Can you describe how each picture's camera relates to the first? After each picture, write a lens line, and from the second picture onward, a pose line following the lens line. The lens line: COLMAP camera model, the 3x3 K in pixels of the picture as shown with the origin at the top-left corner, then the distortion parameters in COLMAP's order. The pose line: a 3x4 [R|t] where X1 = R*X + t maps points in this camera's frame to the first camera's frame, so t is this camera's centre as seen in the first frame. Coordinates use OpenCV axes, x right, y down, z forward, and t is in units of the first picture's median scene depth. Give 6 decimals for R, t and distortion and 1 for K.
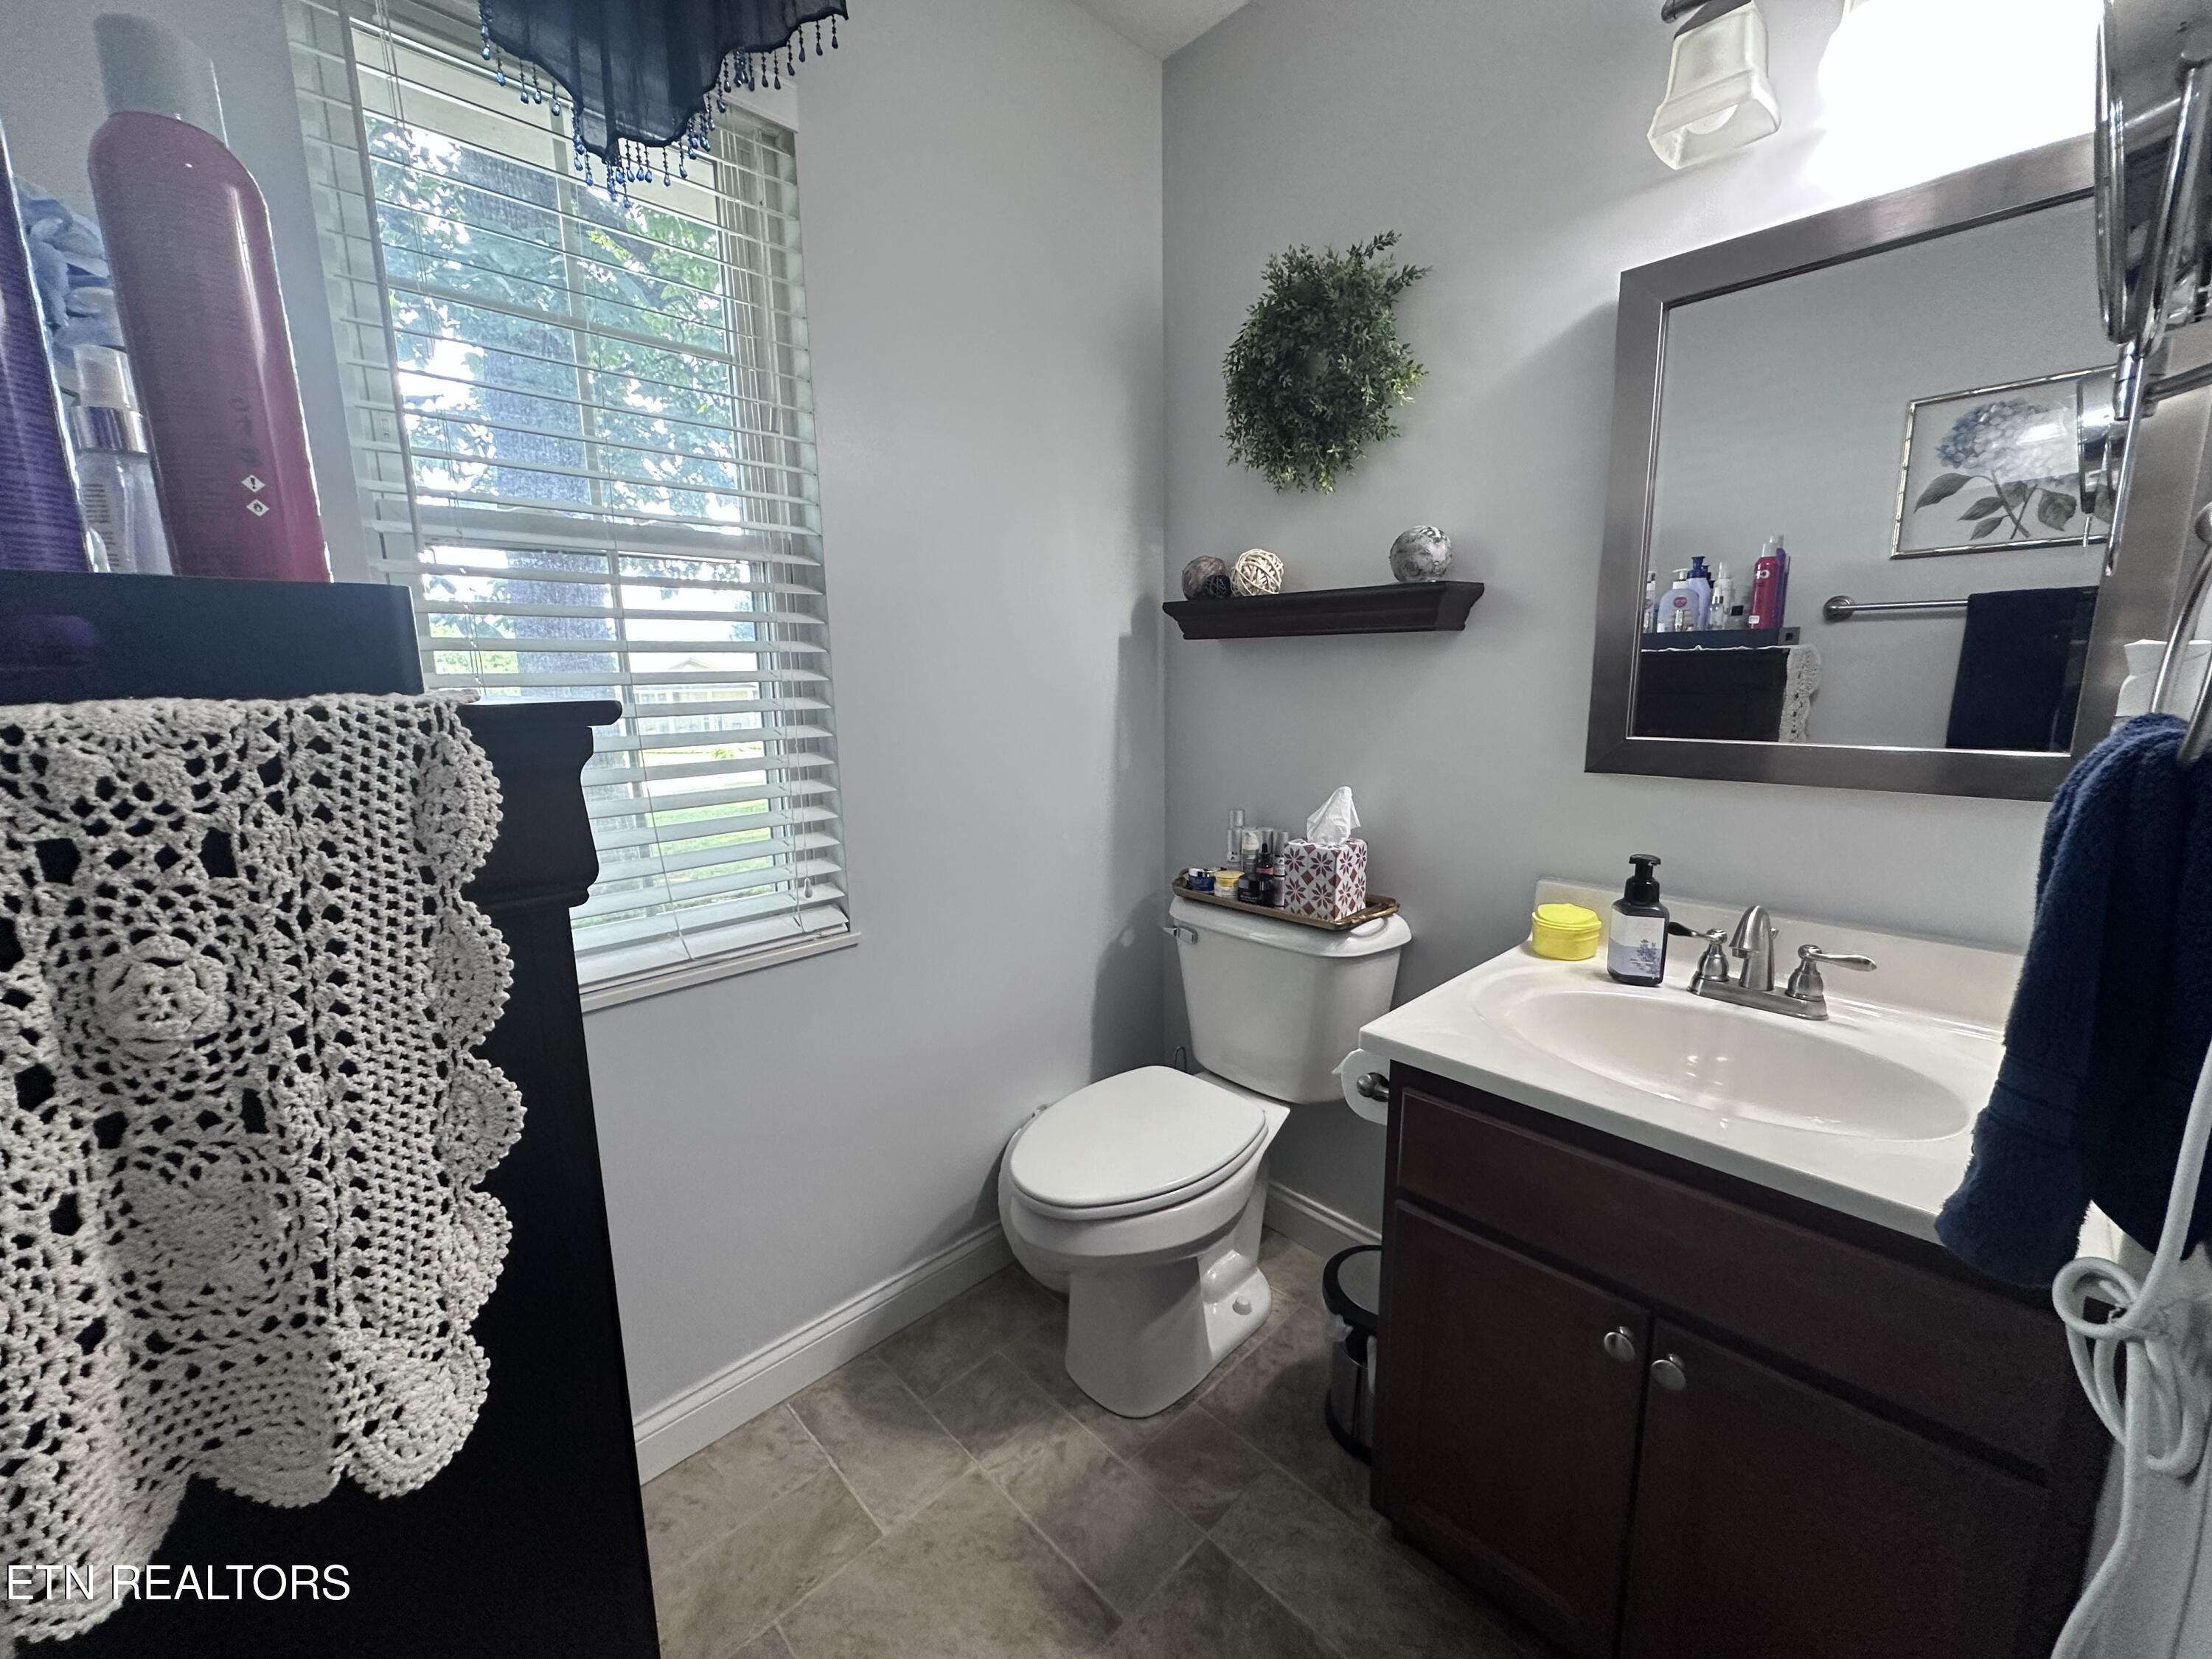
lens RADIAL K [[882.4, 0, 1110.3], [0, 882.4, 832.7], [0, 0, 1]] dist [-0.003968, 0.000713]
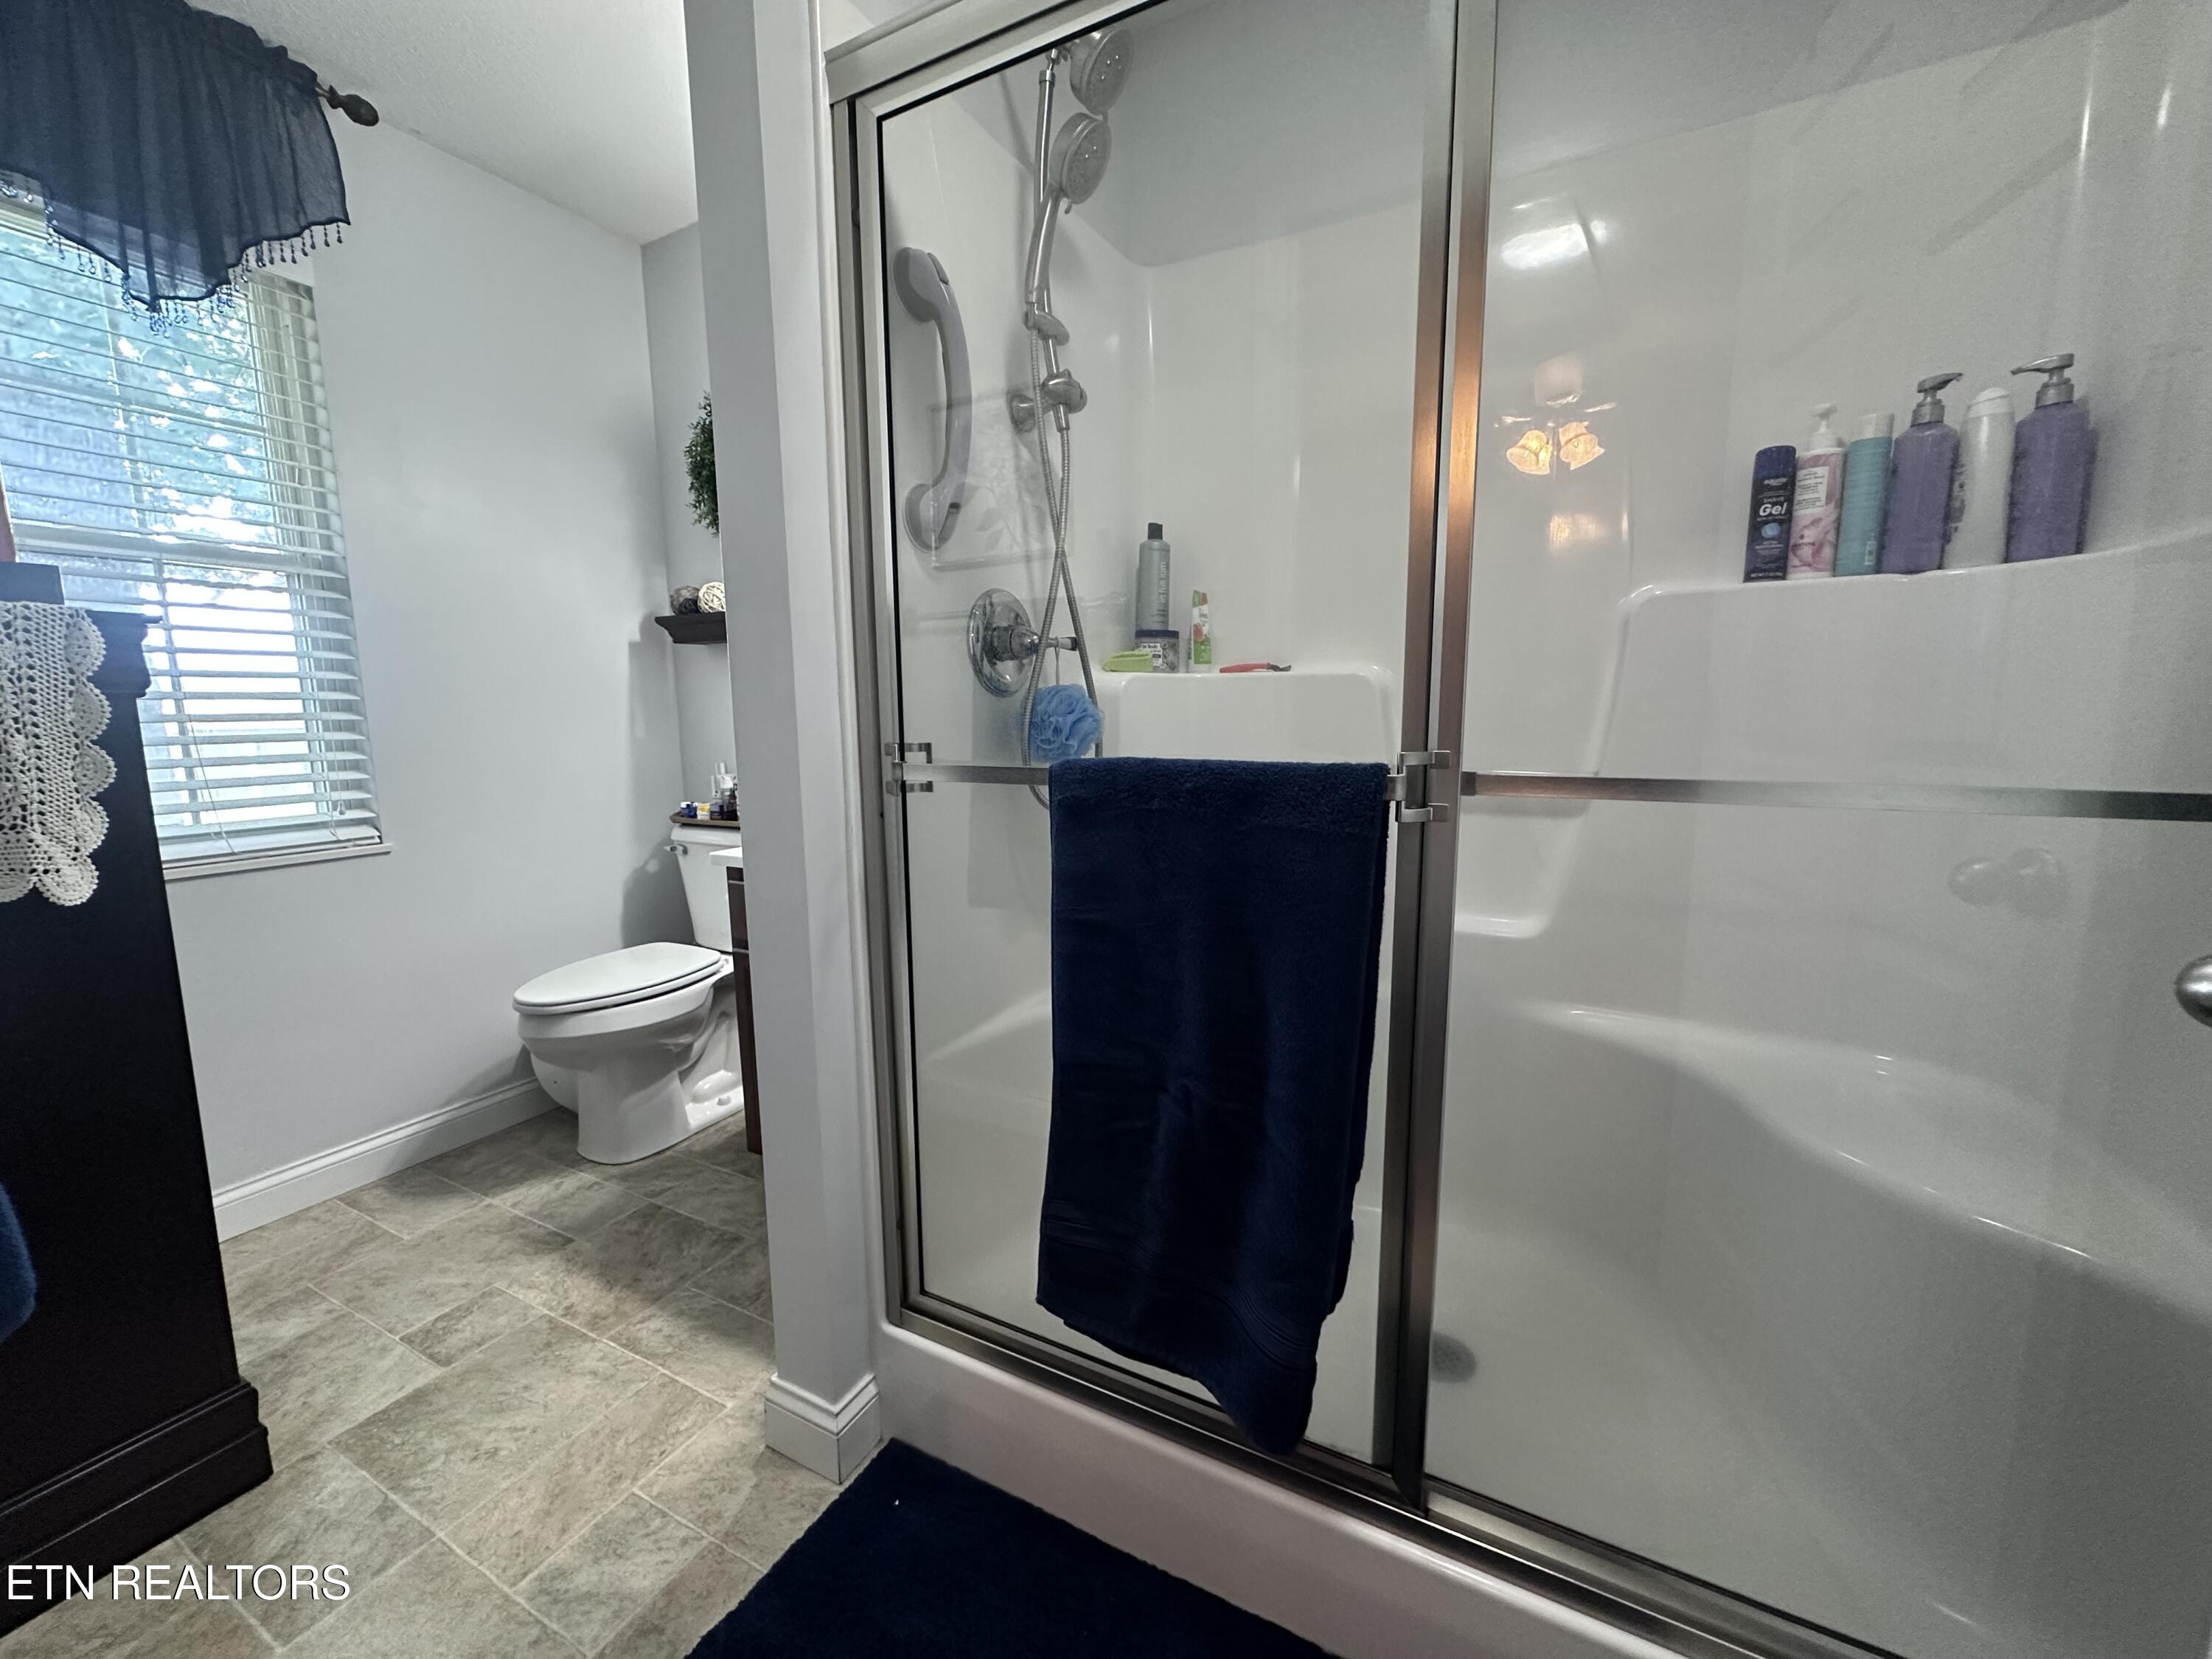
lens RADIAL K [[882.4, 0, 1112.5], [0, 882.4, 832.0], [0, 0, 1]] dist [-0.003968, 0.000713]
pose [[0.951301, -0.041287, 0.305486, 0.459725], [0.056309, 0.997591, -0.040523, 0.268033], [-0.303077, 0.055751, 0.951334, -0.810618]]
